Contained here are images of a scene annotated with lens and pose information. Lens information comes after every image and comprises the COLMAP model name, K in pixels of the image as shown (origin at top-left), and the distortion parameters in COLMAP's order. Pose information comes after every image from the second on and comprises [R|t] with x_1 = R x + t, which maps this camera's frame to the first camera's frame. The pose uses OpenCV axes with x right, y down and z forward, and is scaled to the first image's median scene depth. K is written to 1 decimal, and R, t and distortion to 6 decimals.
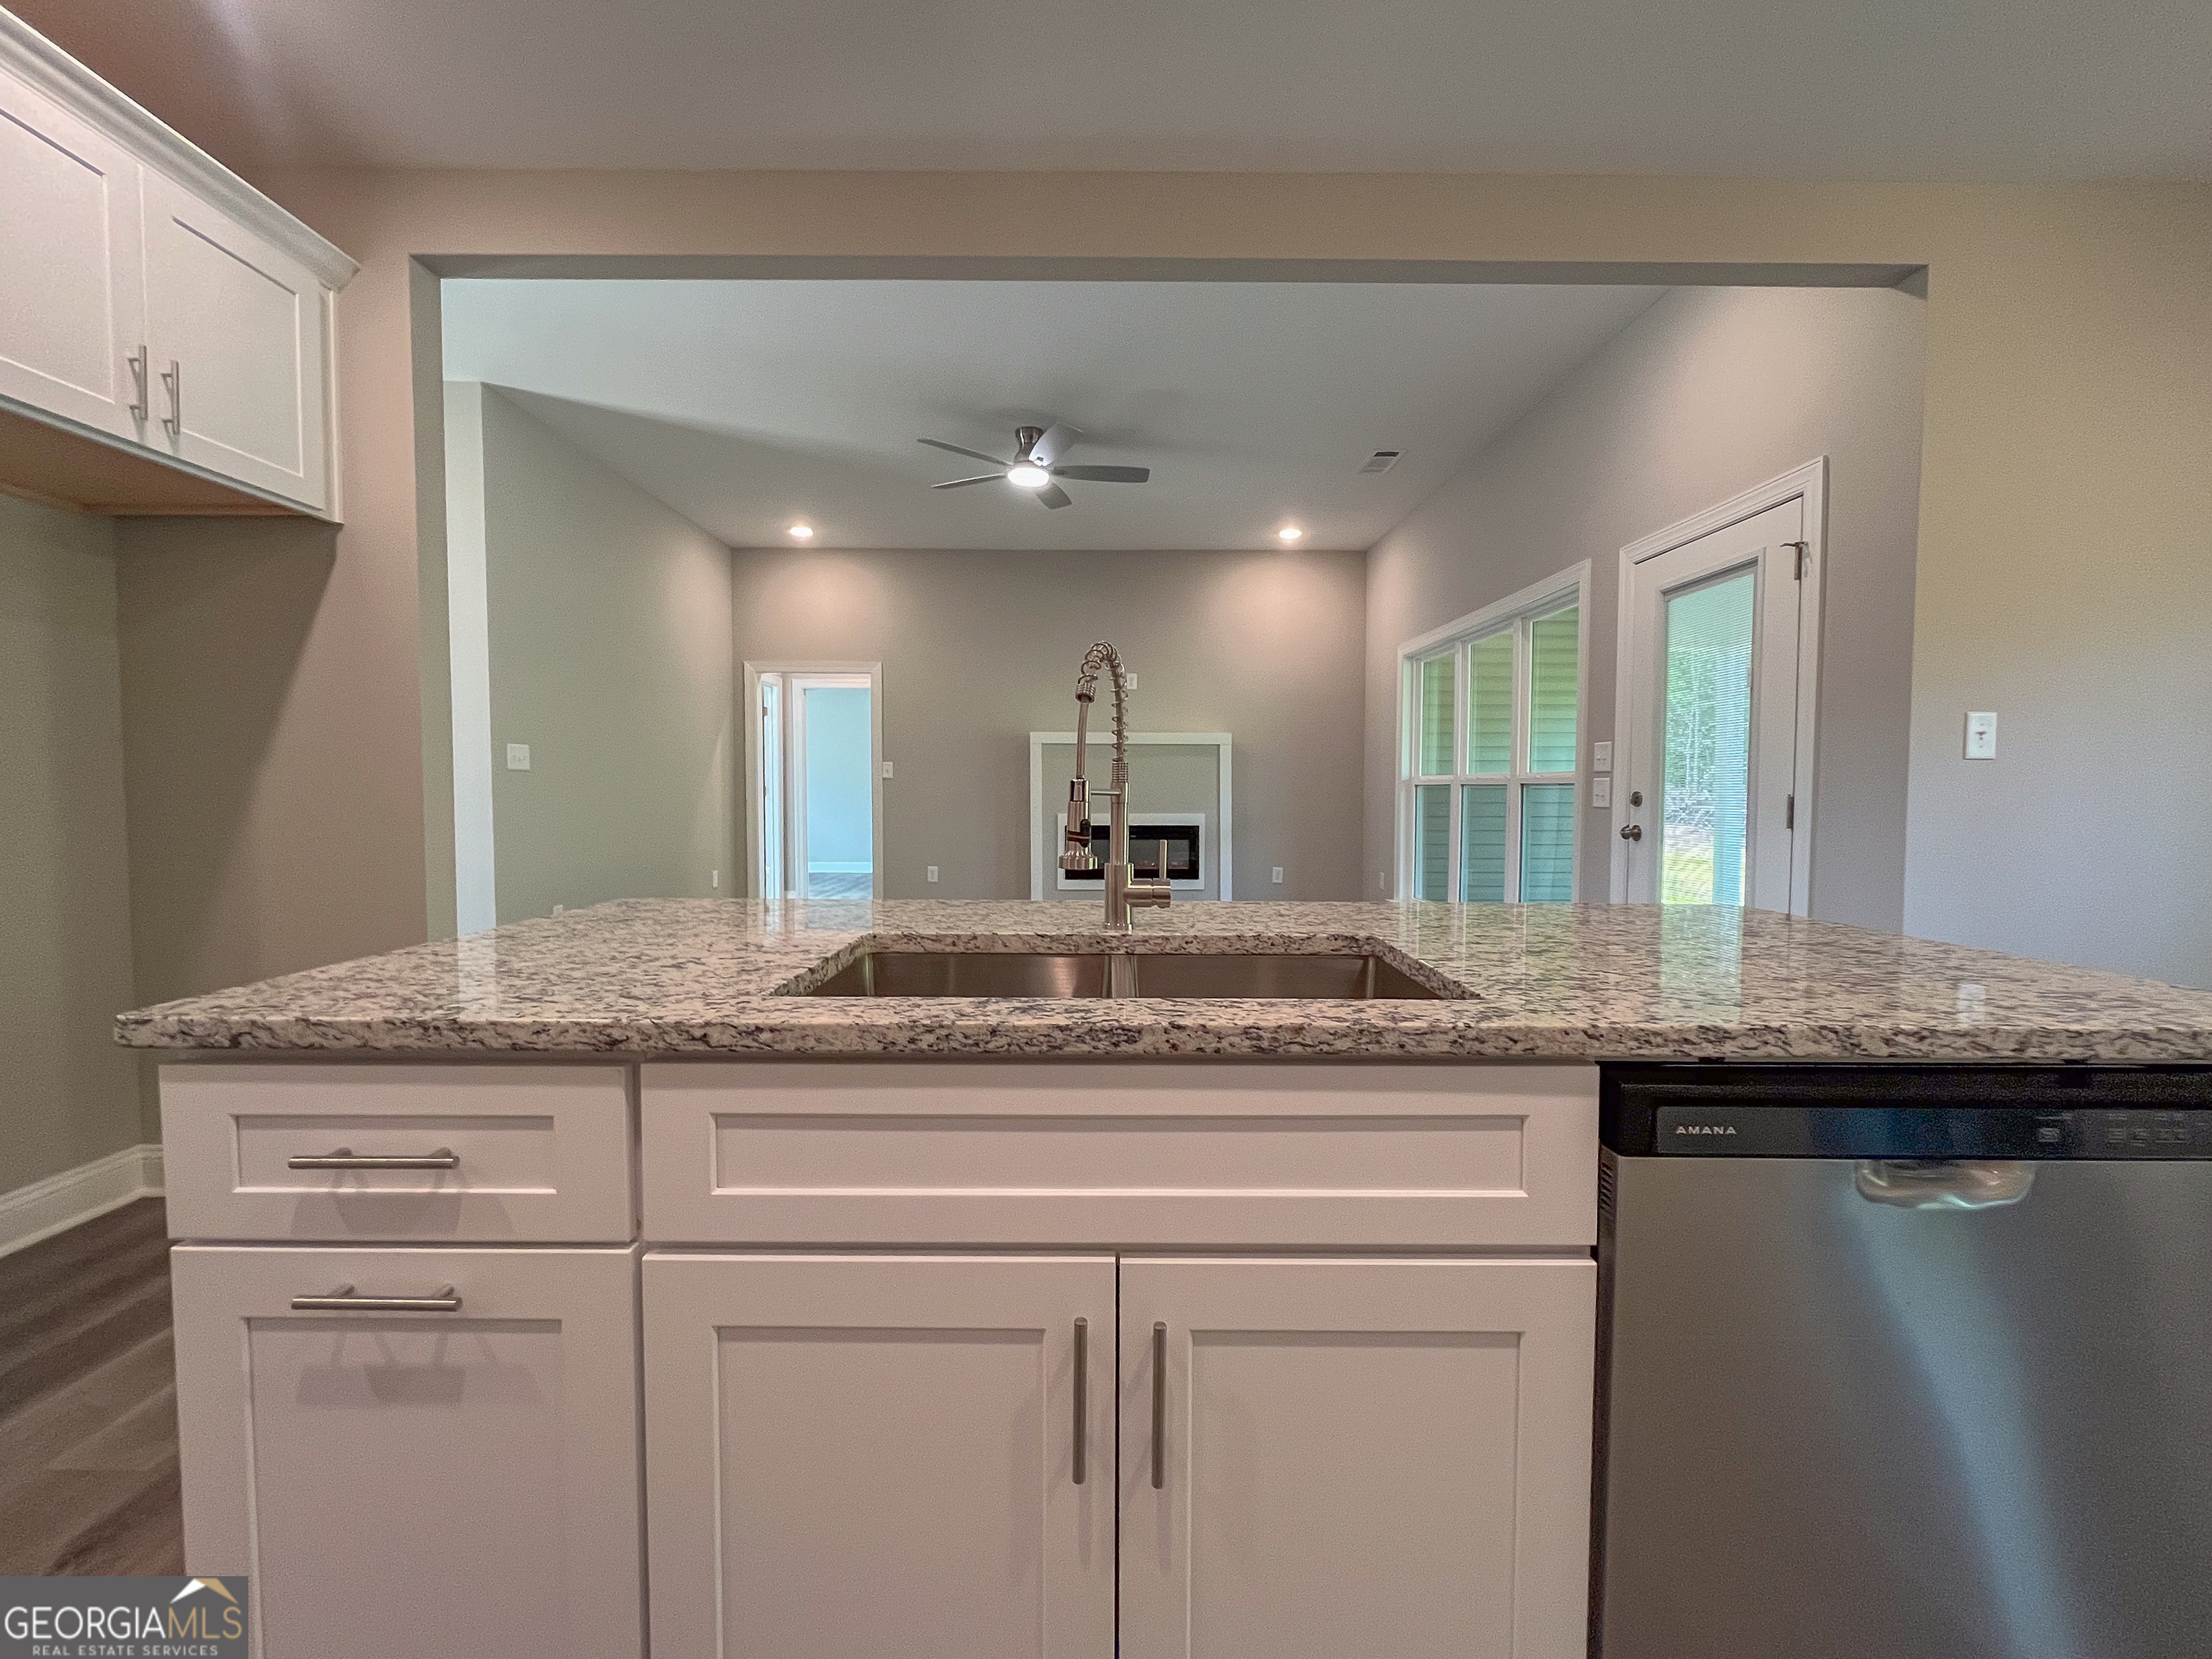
lens RADIAL K [[922.3, 0, 1106.5], [0, 922.3, 823.1], [0, 0, 1]] dist [0.000208, 0.000094]
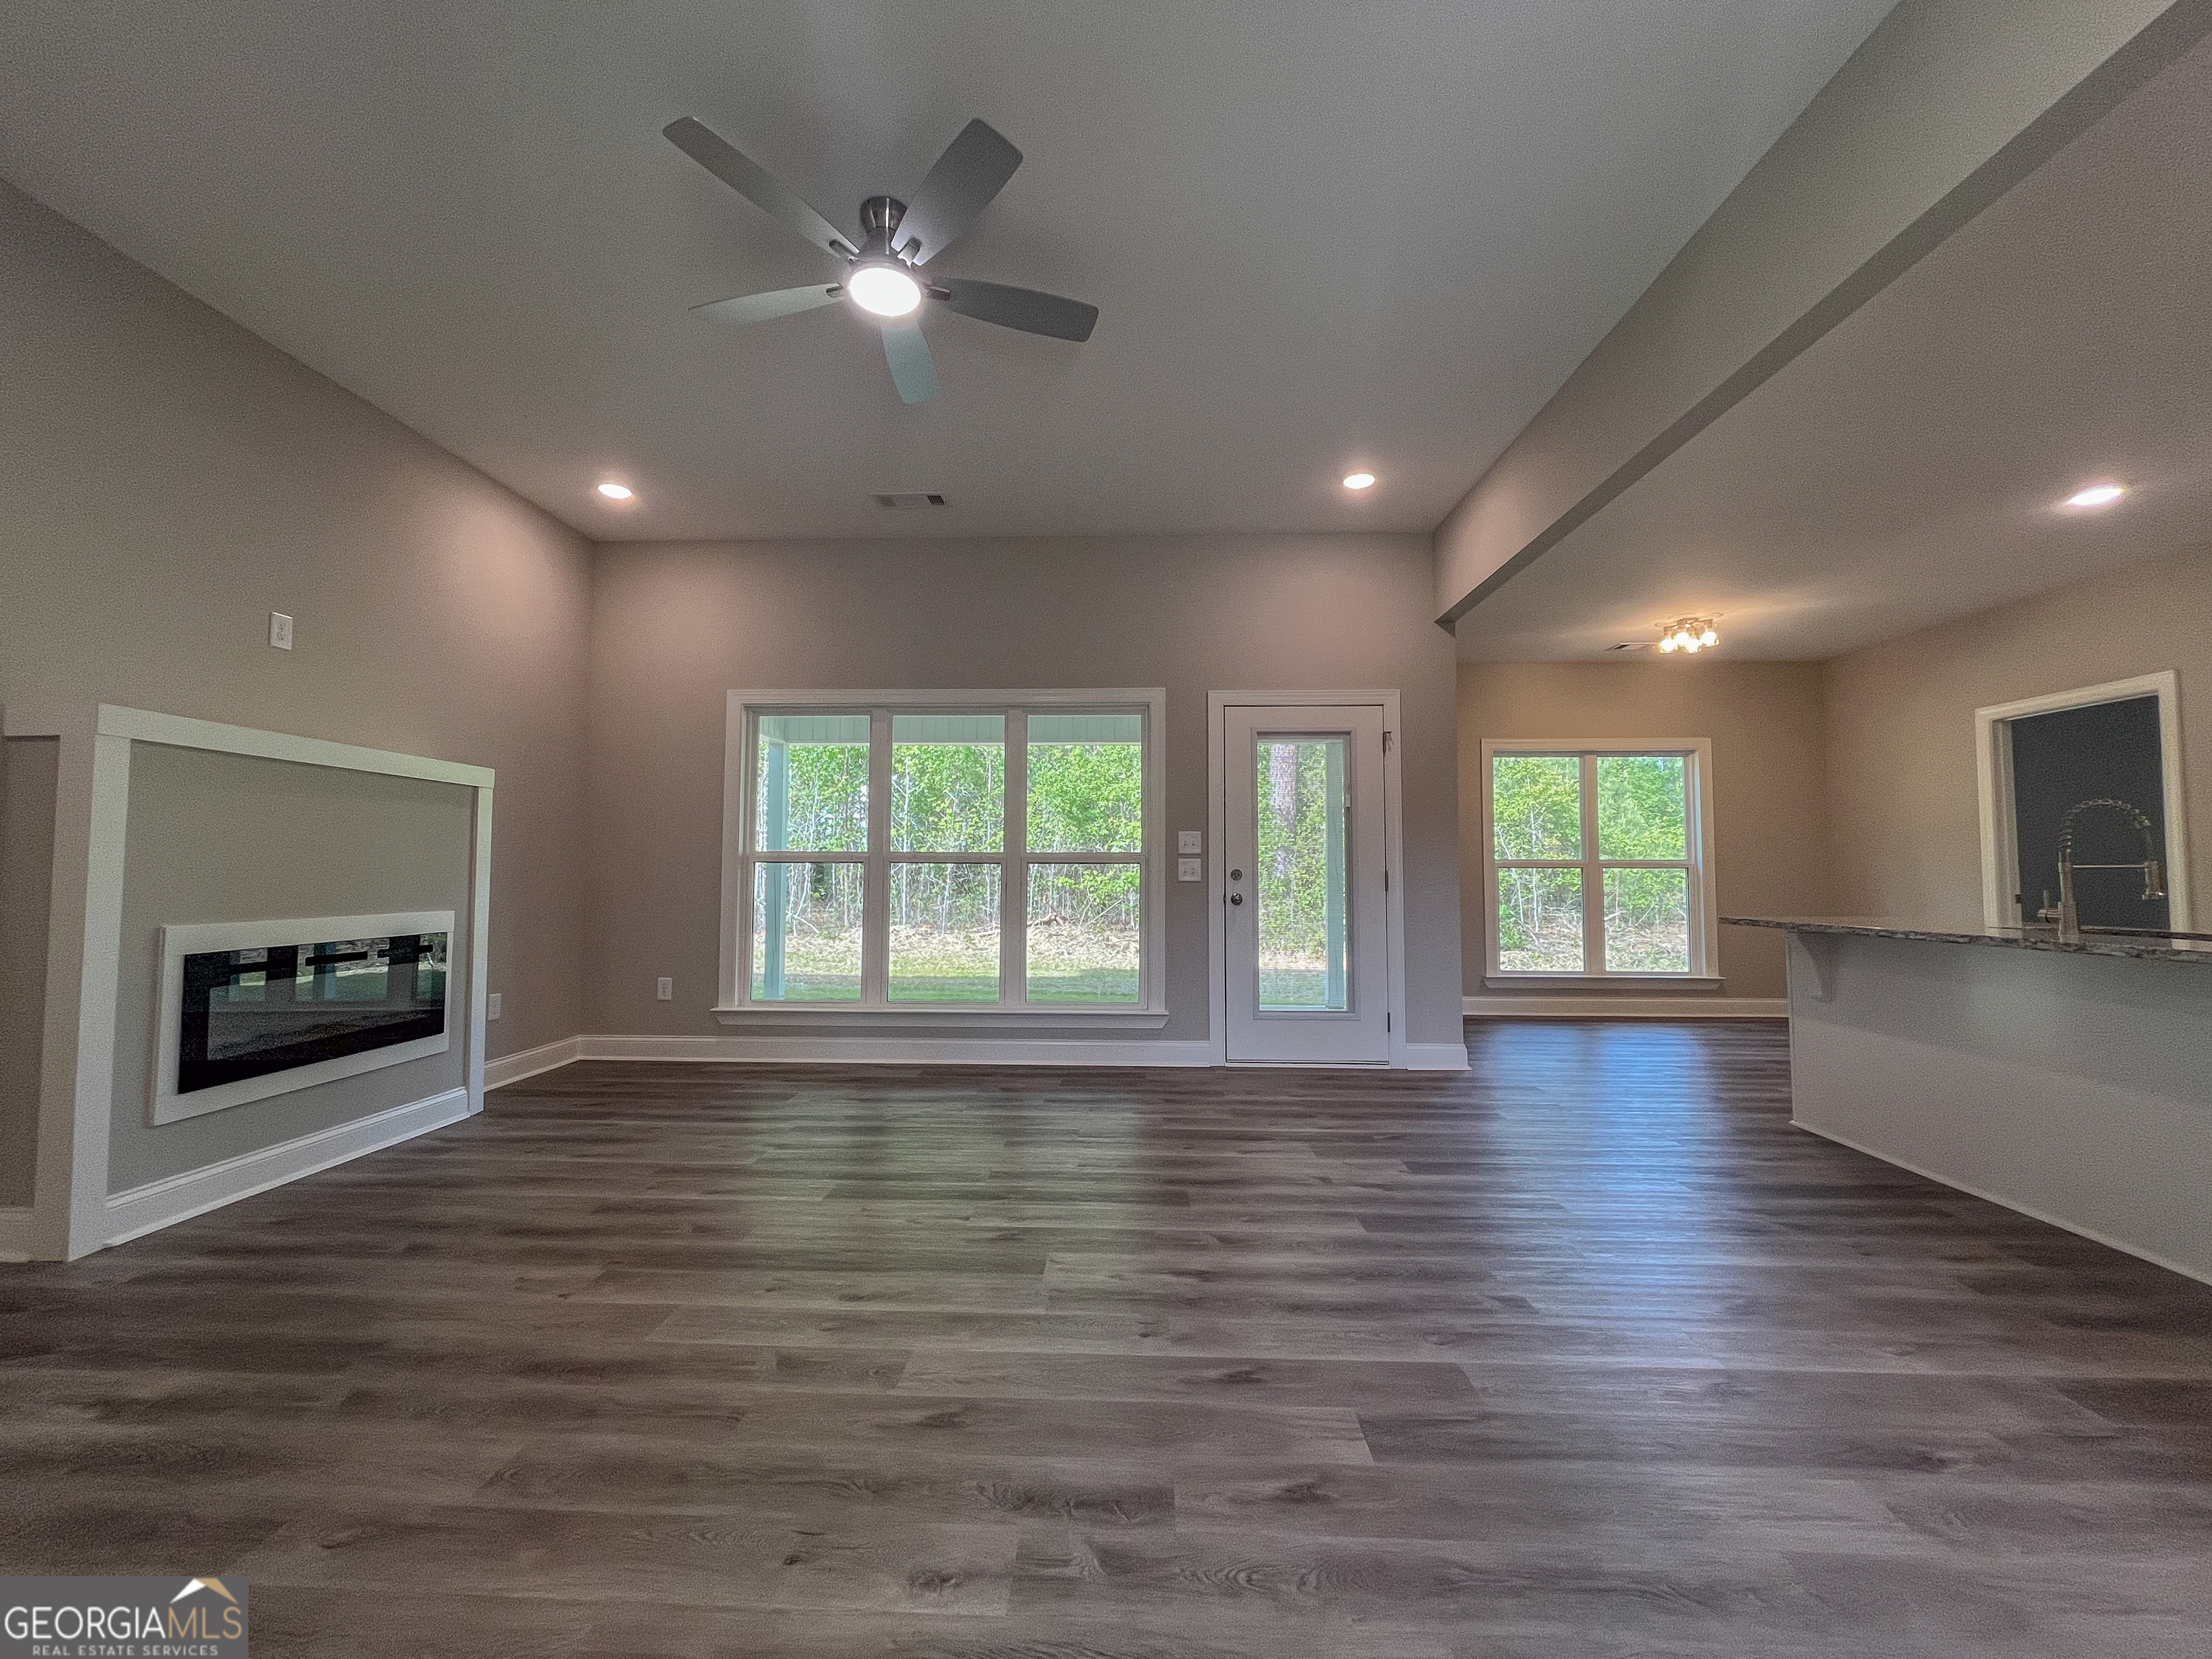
lens RADIAL K [[890.4, 0, 1099.7], [0, 890.4, 825.3], [0, 0, 1]] dist [-0.002764, -0.000330]
pose [[0.054610, 0.051885, 0.997159, -1.012998], [0.035244, 0.997927, -0.053855, -0.046338], [-0.997886, 0.038085, 0.052668, 1.482019]]
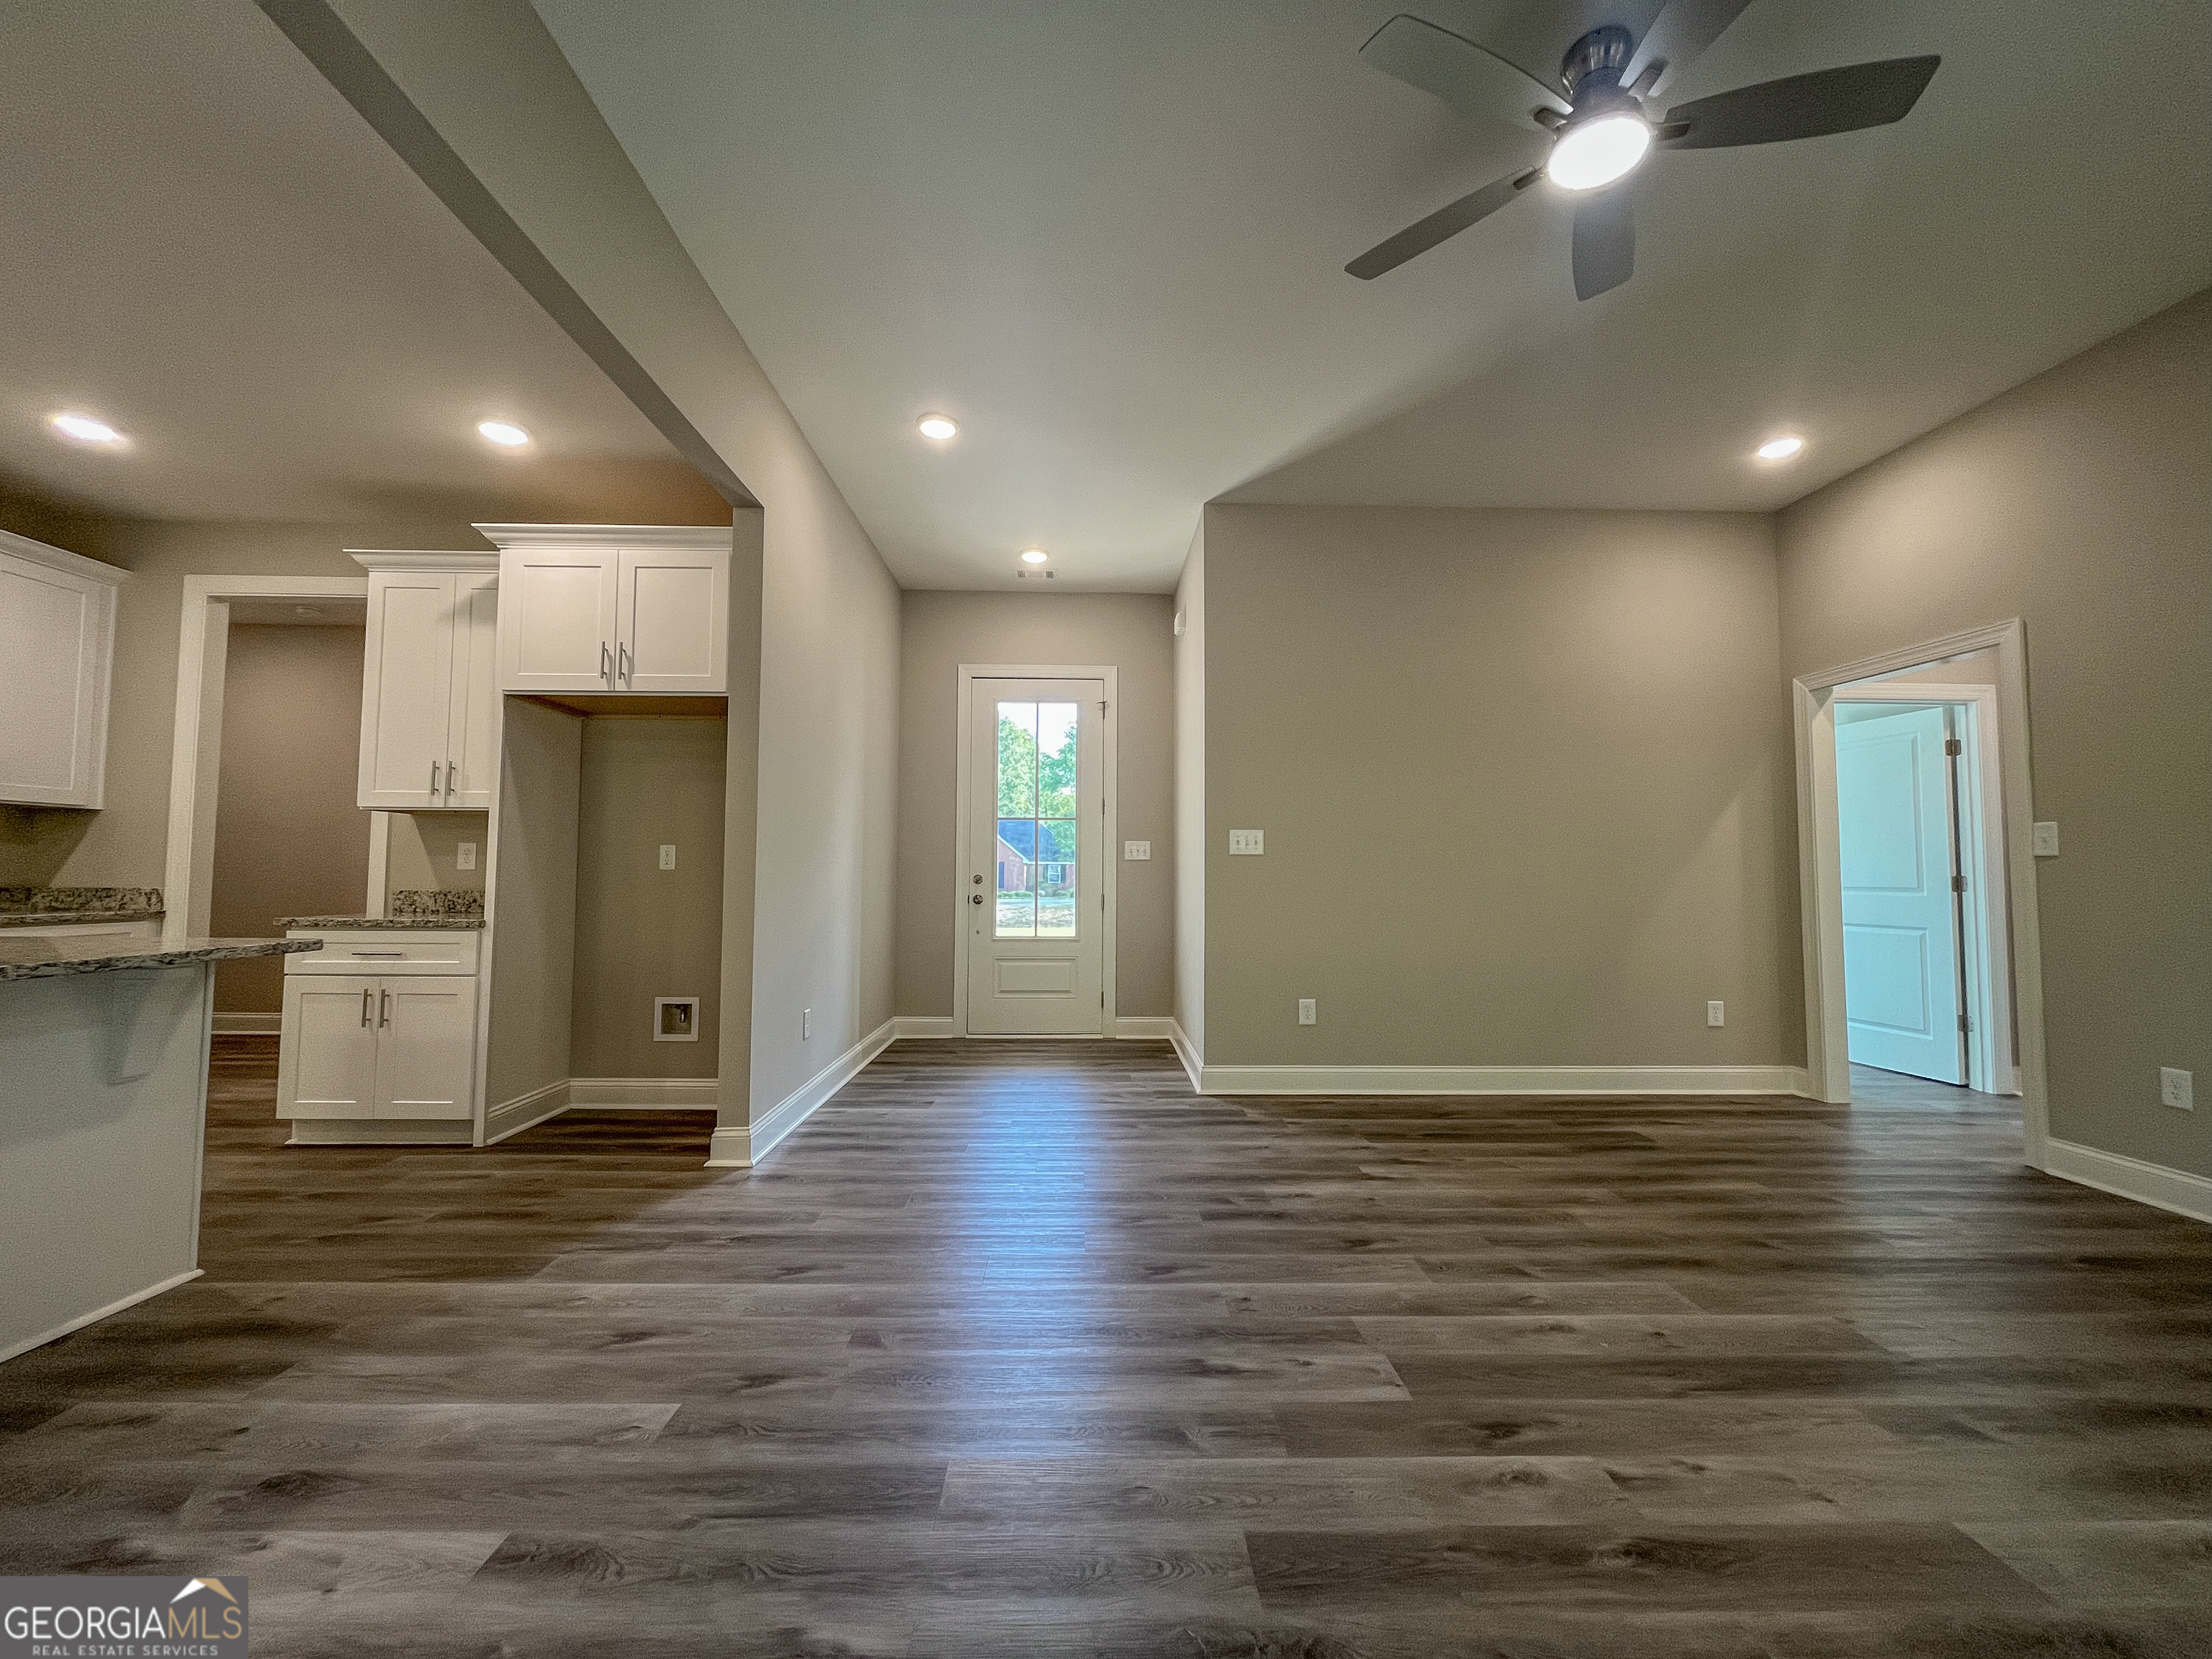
lens RADIAL K [[890.4, 0, 1099.7], [0, 890.4, 825.3], [0, 0, 1]] dist [-0.002764, -0.000330]
pose [[0.007835, -0.058113, -0.998279, 0.540359], [-0.045763, 0.997243, -0.058411, -0.042946], [0.998922, 0.046142, 0.005154, 1.344896]]
